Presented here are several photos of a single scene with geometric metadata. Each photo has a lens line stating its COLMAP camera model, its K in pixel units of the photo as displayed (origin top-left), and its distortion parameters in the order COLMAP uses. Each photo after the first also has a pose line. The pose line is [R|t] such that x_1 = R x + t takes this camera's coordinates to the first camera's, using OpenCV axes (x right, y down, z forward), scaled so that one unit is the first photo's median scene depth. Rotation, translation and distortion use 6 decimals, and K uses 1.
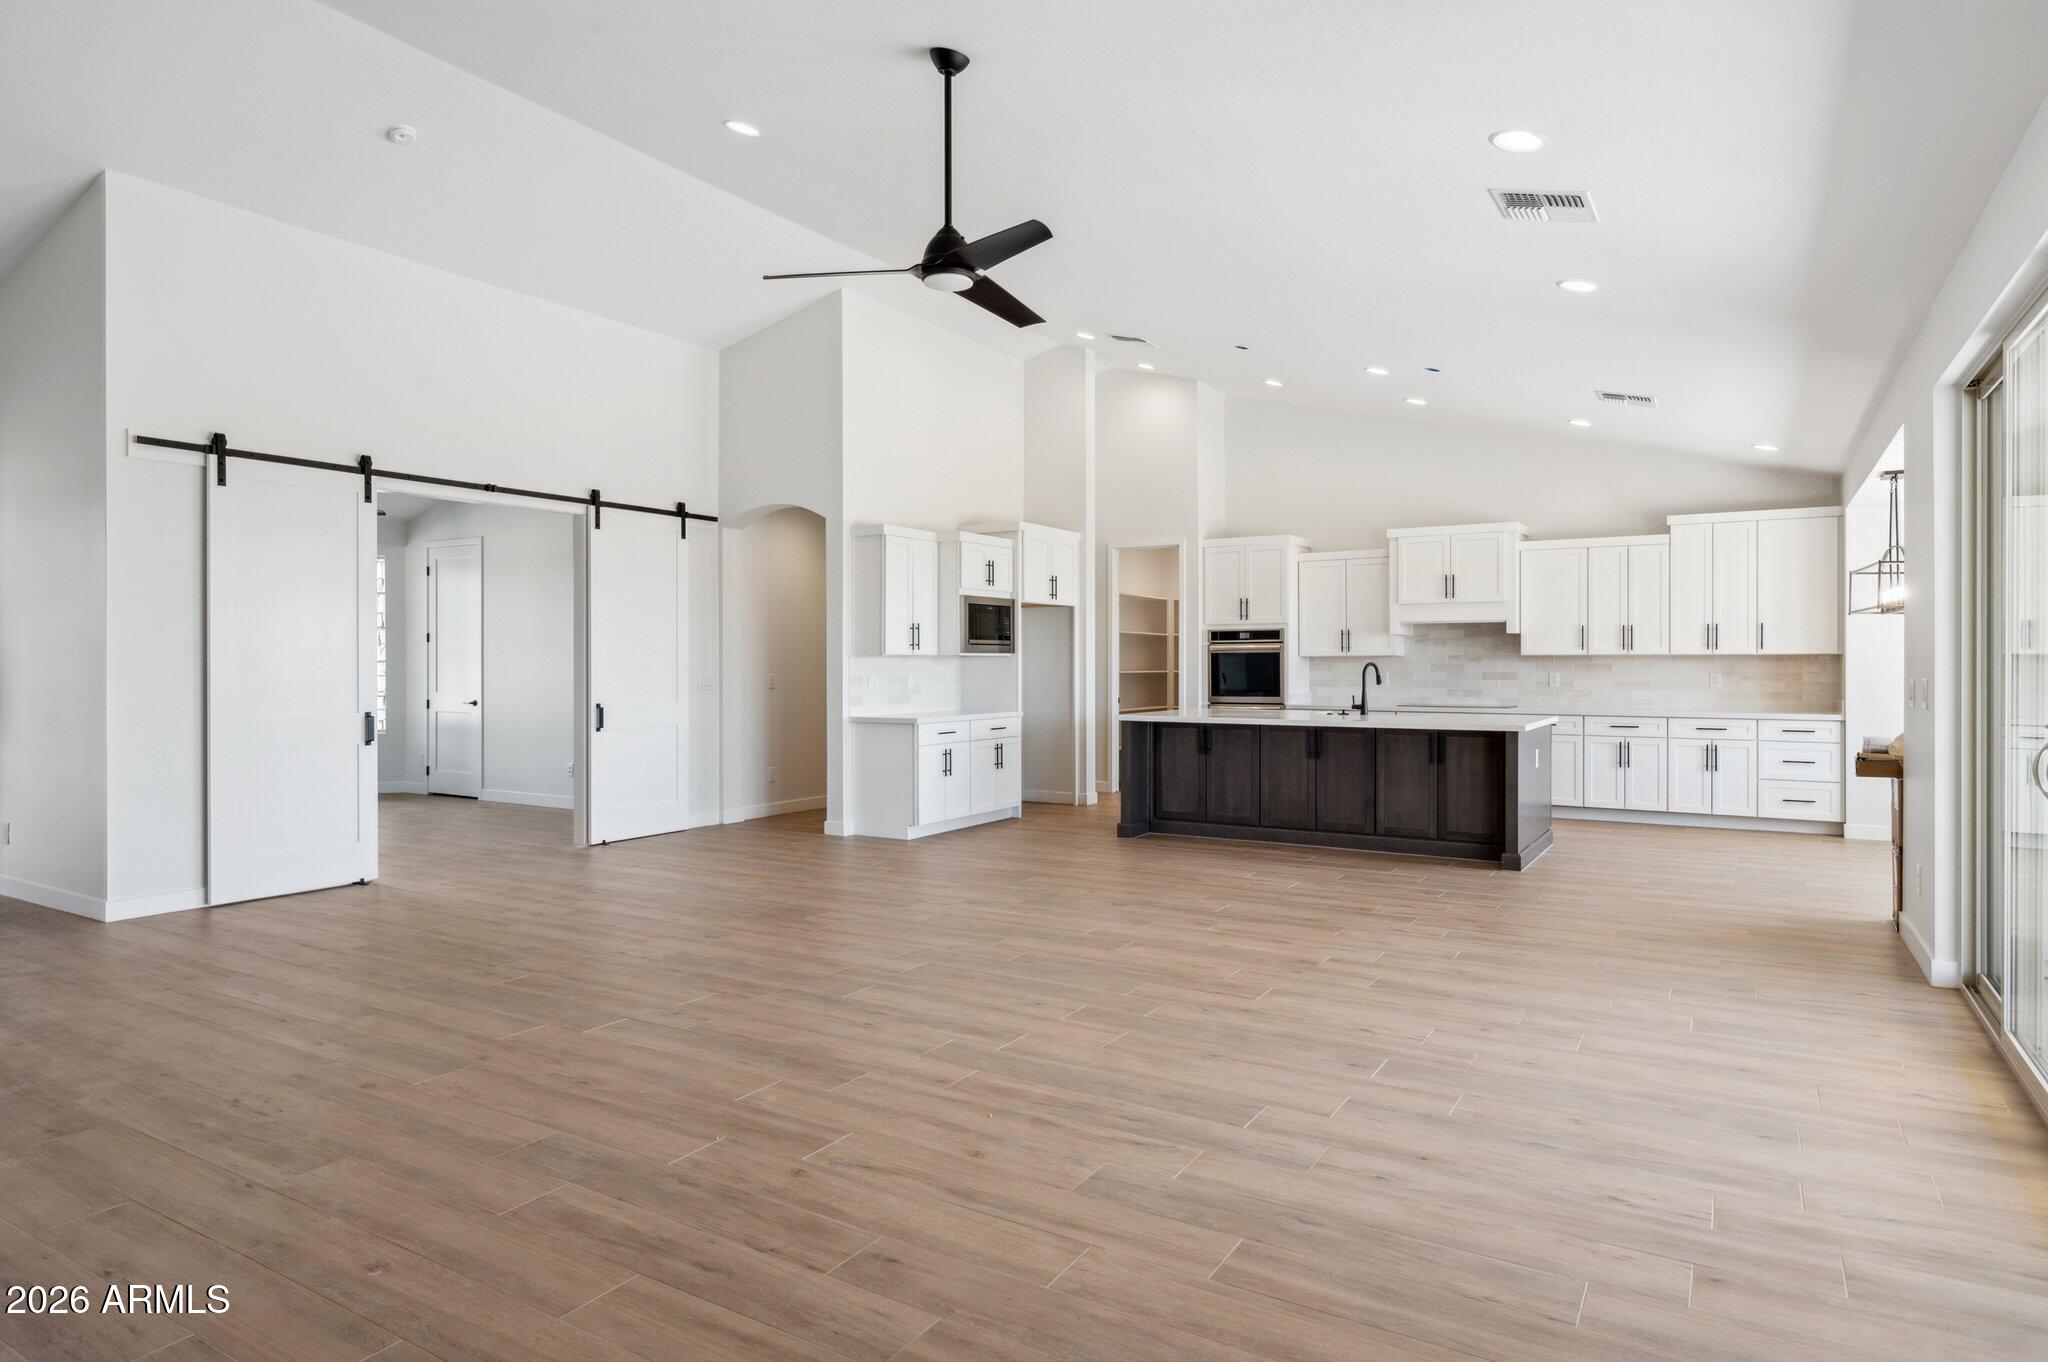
lens RADIAL K [[1167.4, 0, 1027.8], [0, 1167.4, 672.8], [0, 0, 1]] dist [-0.002220, -0.000328]
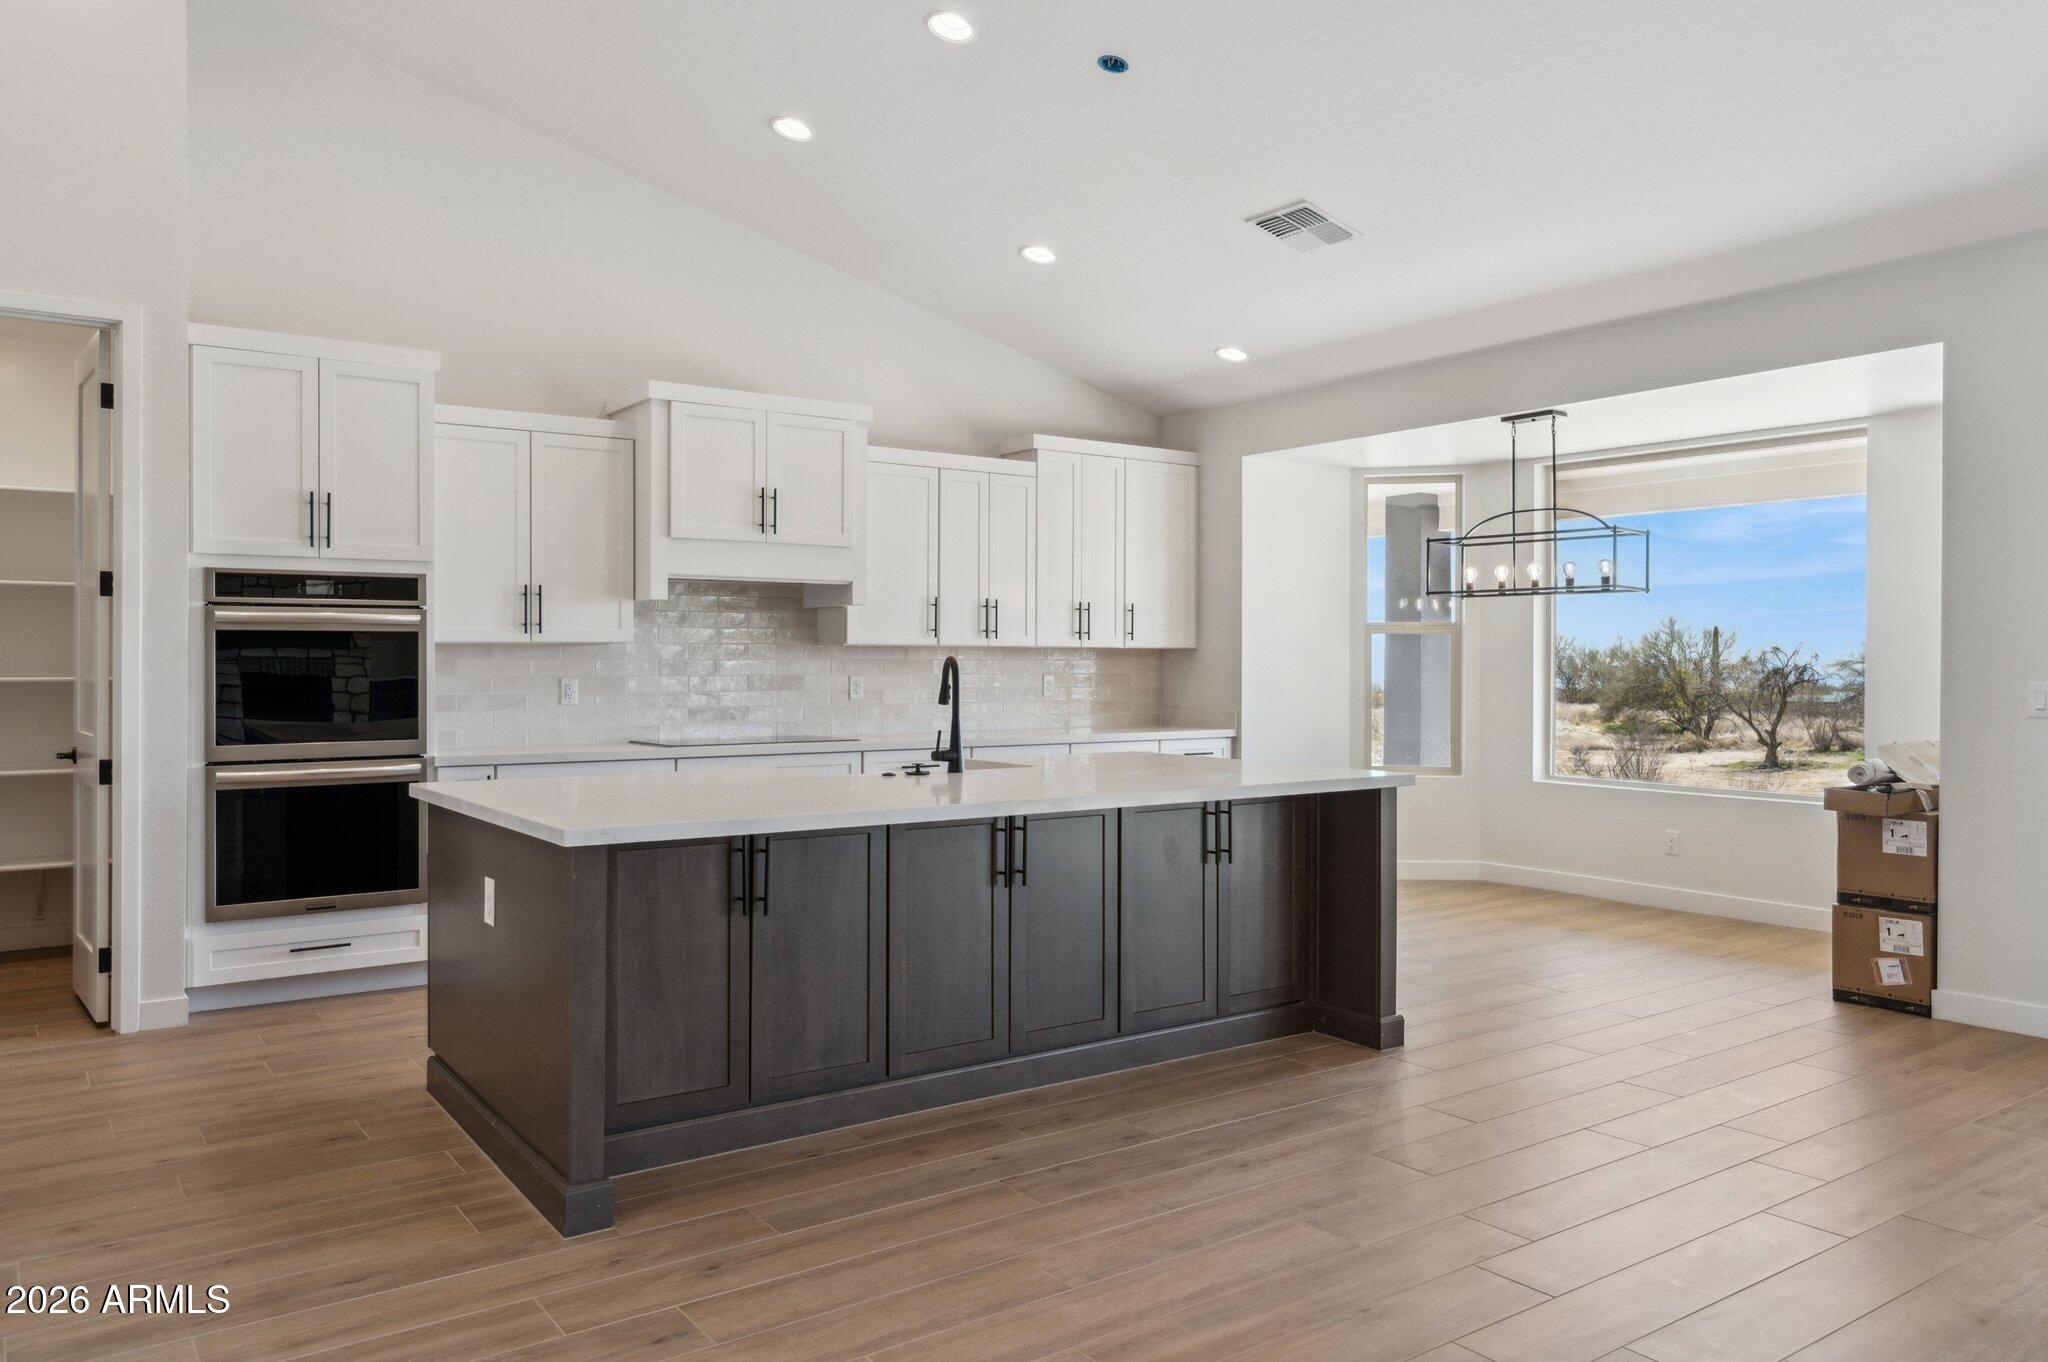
lens RADIAL K [[1458.5, 0, 1026.7], [0, 1458.5, 673.3], [0, 0, 1]] dist [-0.005539, -0.002360]
pose [[0.385009, -0.005609, 0.922896, -0.192453], [0.005770, 0.999977, 0.003671, -0.003660], [-0.922895, 0.003912, 0.385033, 0.652326]]
